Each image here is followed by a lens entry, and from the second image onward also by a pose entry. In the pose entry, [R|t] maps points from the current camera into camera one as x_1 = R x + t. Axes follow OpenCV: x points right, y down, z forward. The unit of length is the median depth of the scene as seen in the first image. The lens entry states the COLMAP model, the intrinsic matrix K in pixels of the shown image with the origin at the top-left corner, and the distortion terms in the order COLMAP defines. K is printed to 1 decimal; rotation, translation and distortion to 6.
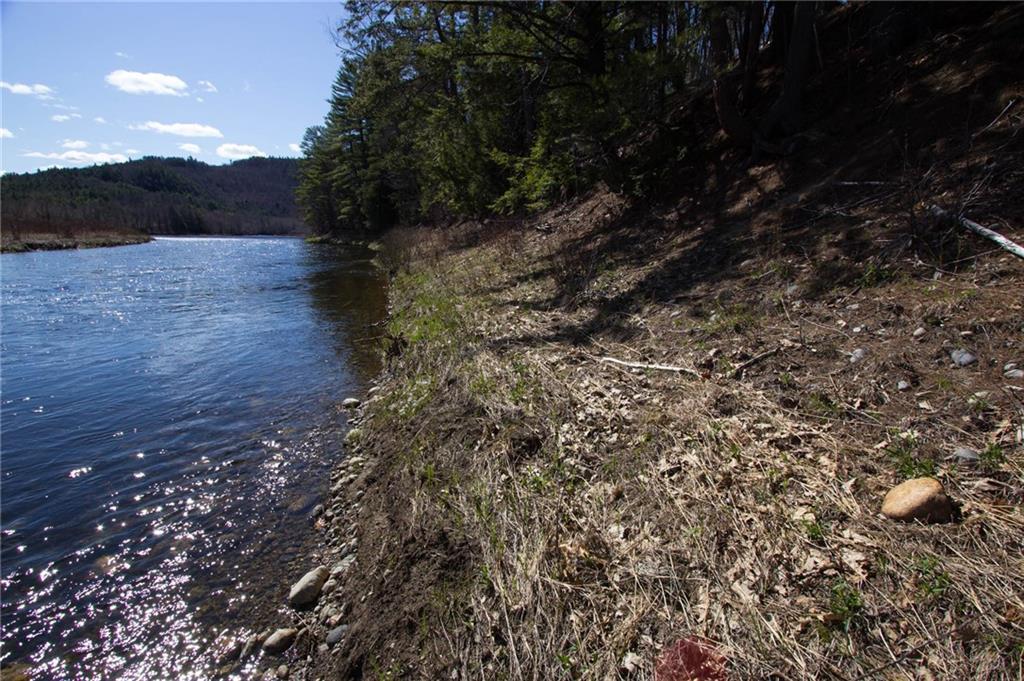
lens RADIAL K [[485.4, 0, 514.2], [0, 485.4, 350.9], [0, 0, 1]] dist [-0.021231, 0.006401]
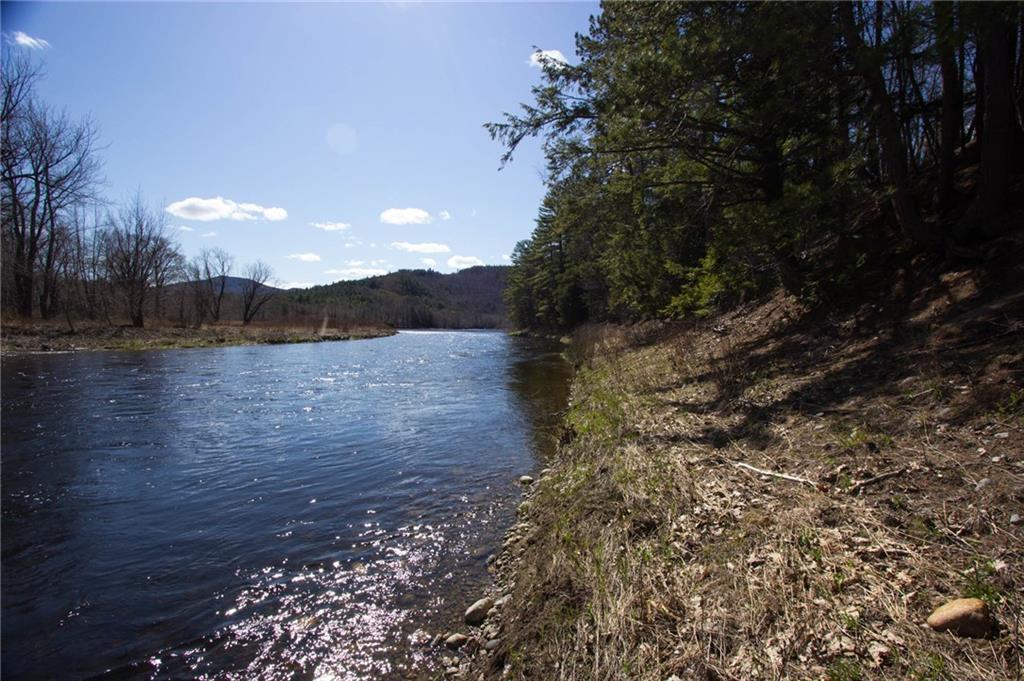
lens RADIAL K [[485.4, 0, 514.2], [0, 485.4, 350.9], [0, 0, 1]] dist [-0.021231, 0.006401]
pose [[0.924574, 0.015311, -0.380695, 0.112705], [-0.082437, 0.983562, -0.160655, -0.016318], [0.371977, 0.179921, 0.910638, -0.218812]]
